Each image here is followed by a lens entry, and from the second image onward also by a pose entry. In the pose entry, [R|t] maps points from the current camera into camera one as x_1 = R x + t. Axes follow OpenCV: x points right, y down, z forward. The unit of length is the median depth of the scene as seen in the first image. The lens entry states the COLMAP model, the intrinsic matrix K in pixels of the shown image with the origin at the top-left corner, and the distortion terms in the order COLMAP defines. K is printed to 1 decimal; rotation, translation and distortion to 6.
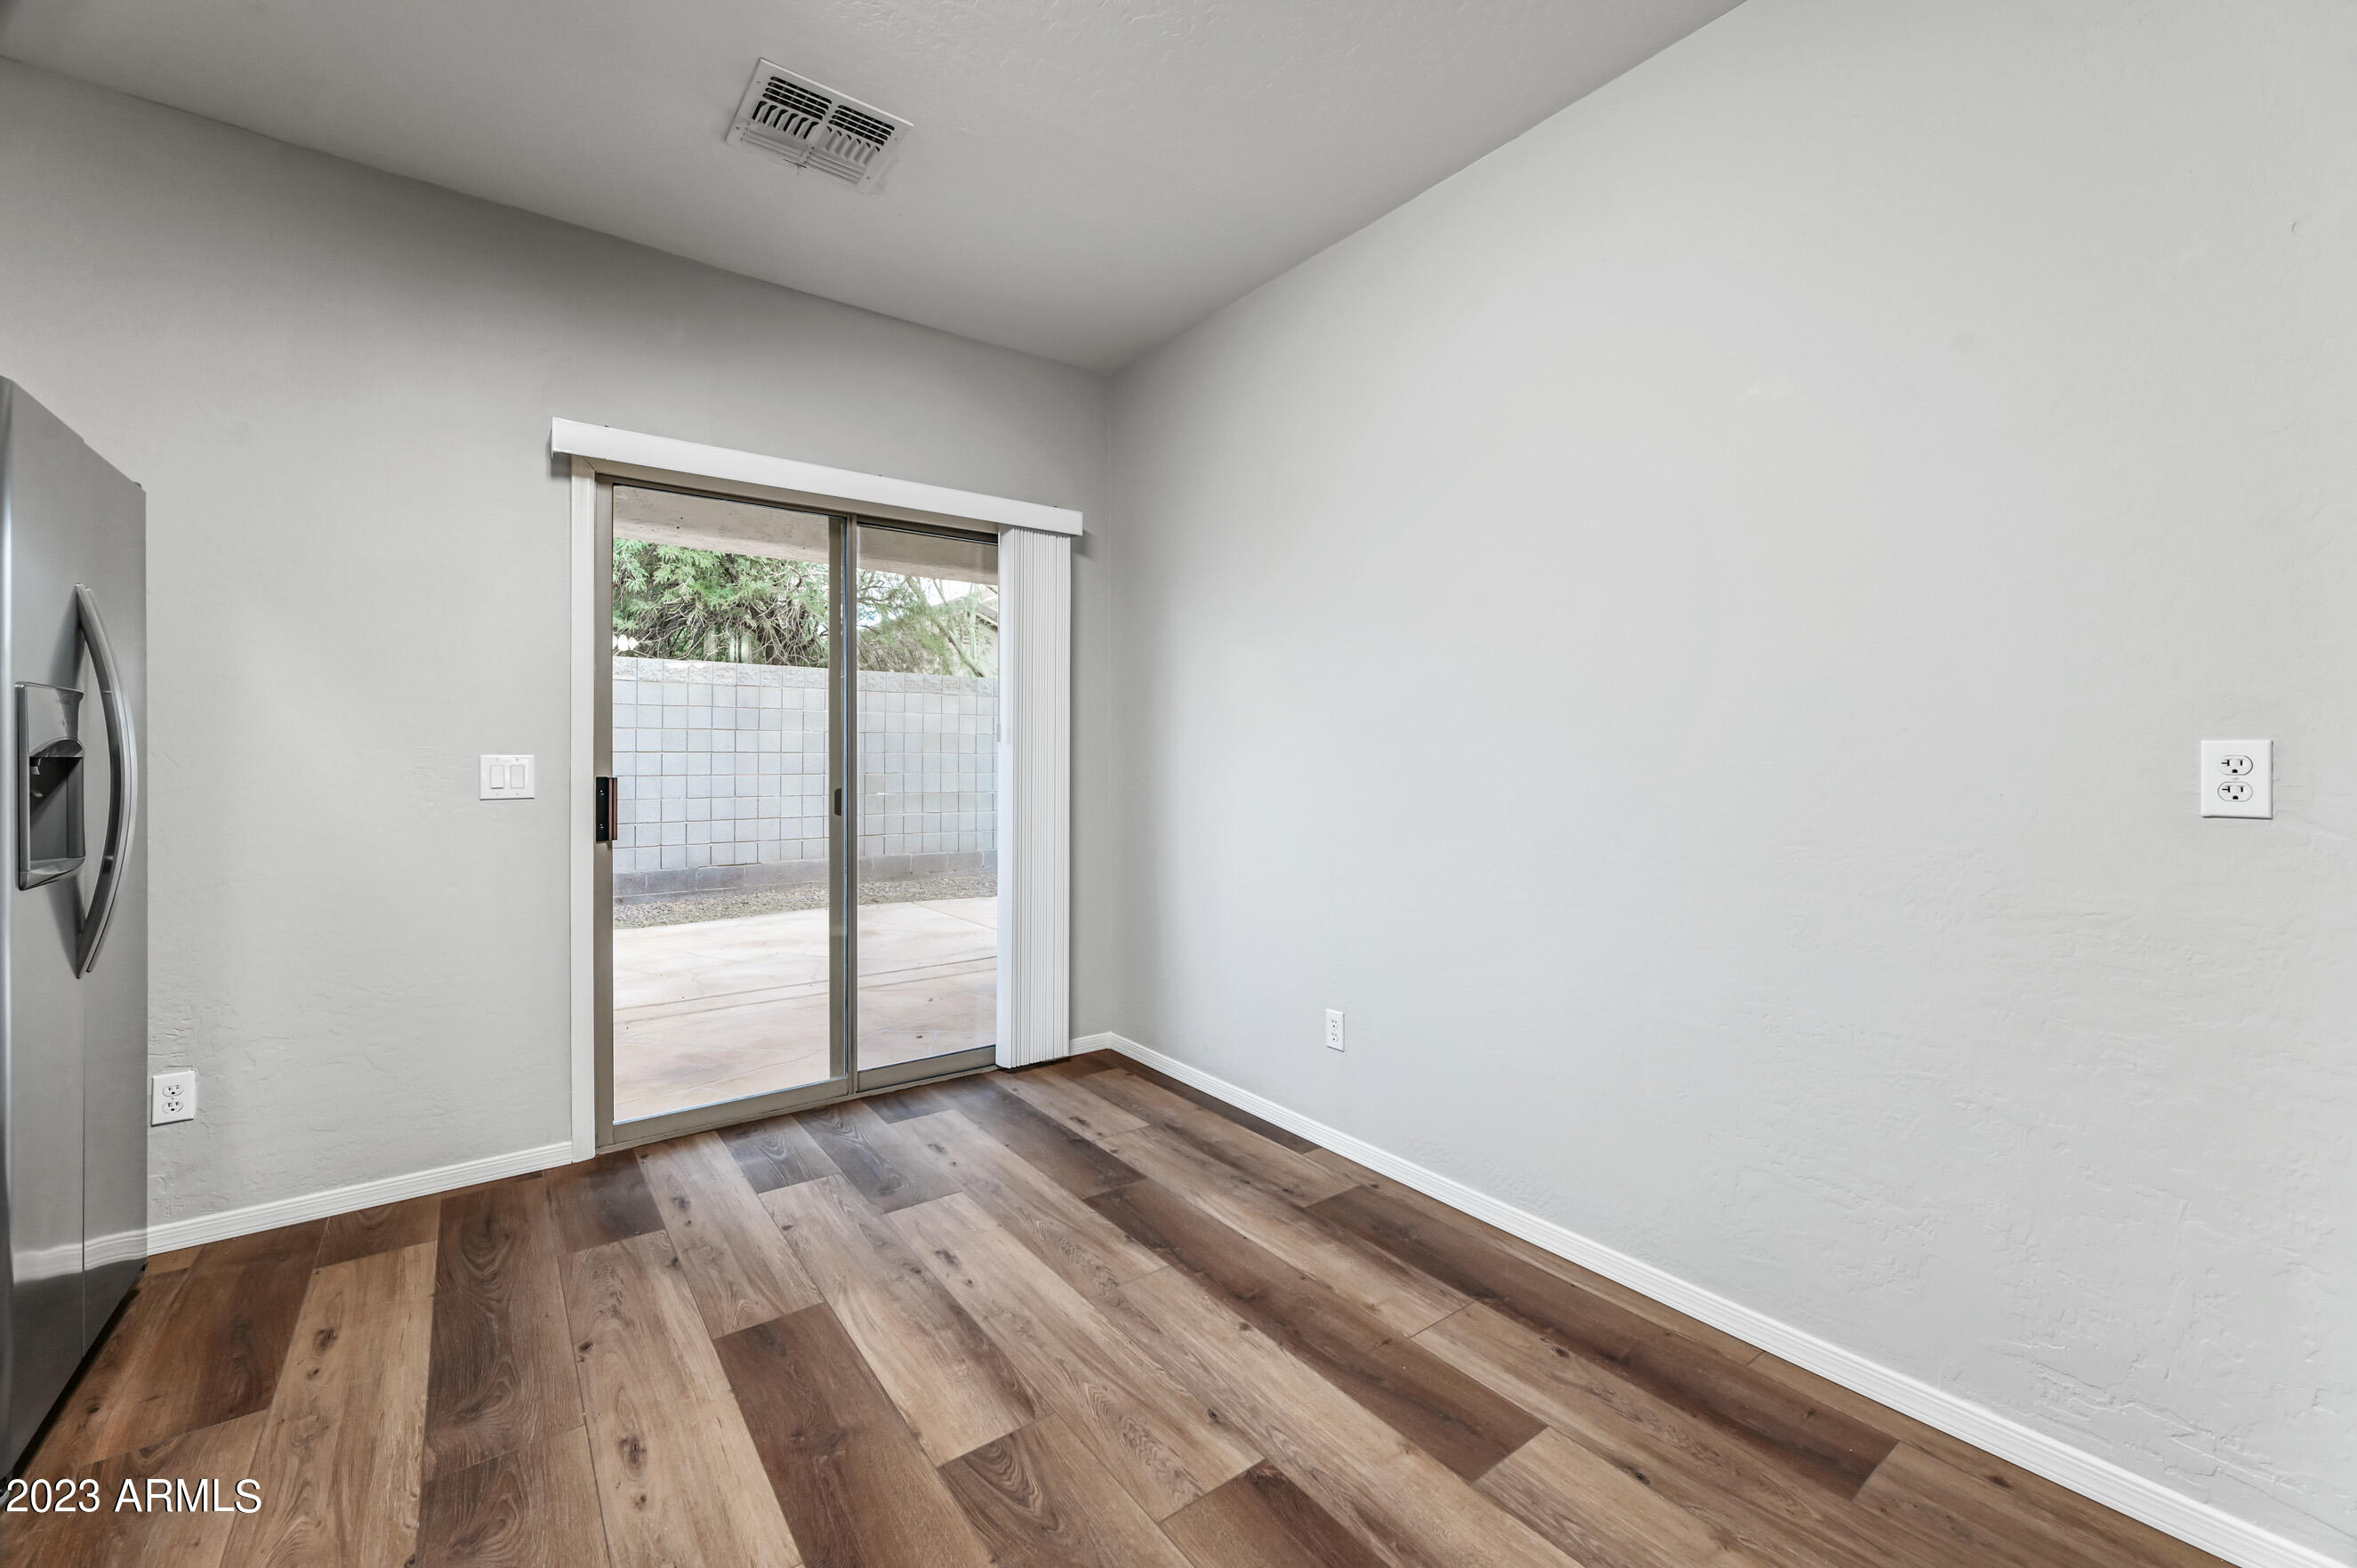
lens RADIAL K [[938.4, 0, 1166.8], [0, 938.4, 750.5], [0, 0, 1]] dist [-0.000752, 0.000673]
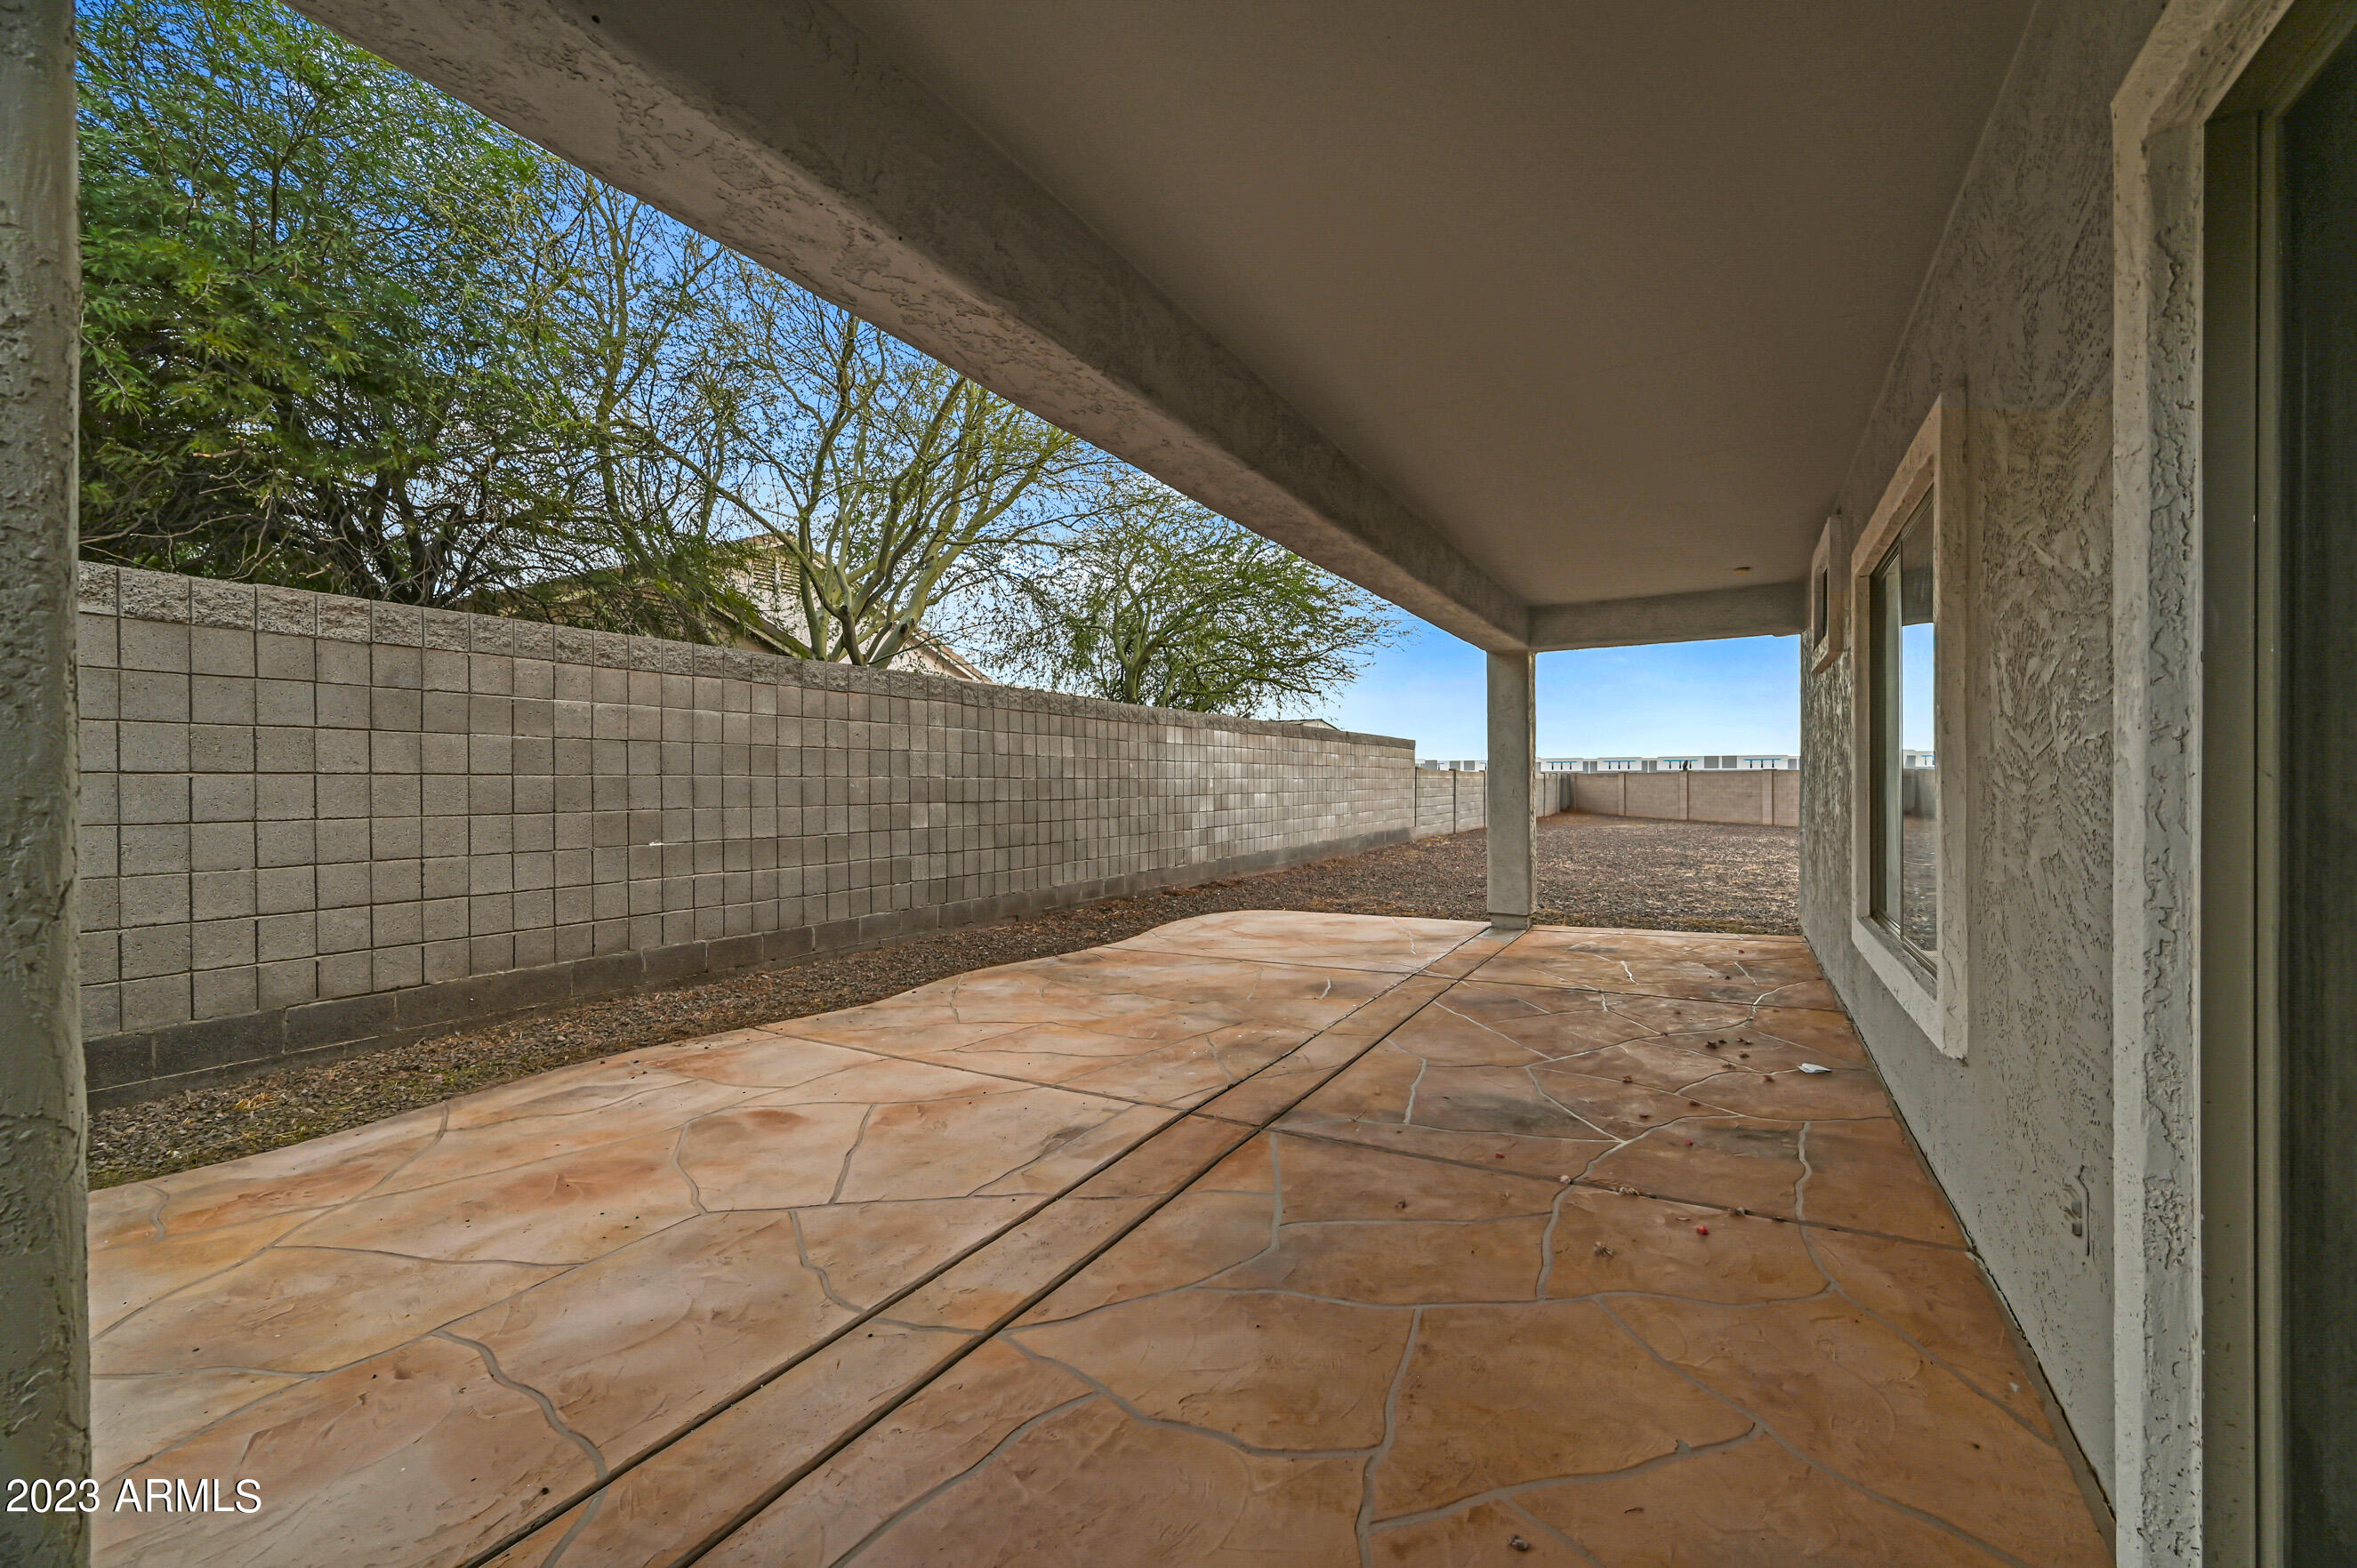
lens RADIAL K [[938.4, 0, 1183.2], [0, 938.4, 787.6], [0, 0, 1]] dist [-0.000752, 0.000673]
pose [[0.920437, -0.004427, 0.390866, -0.247279], [-0.001086, 0.999903, 0.013882, 0.001782], [-0.390890, -0.013202, 0.920343, 0.347269]]
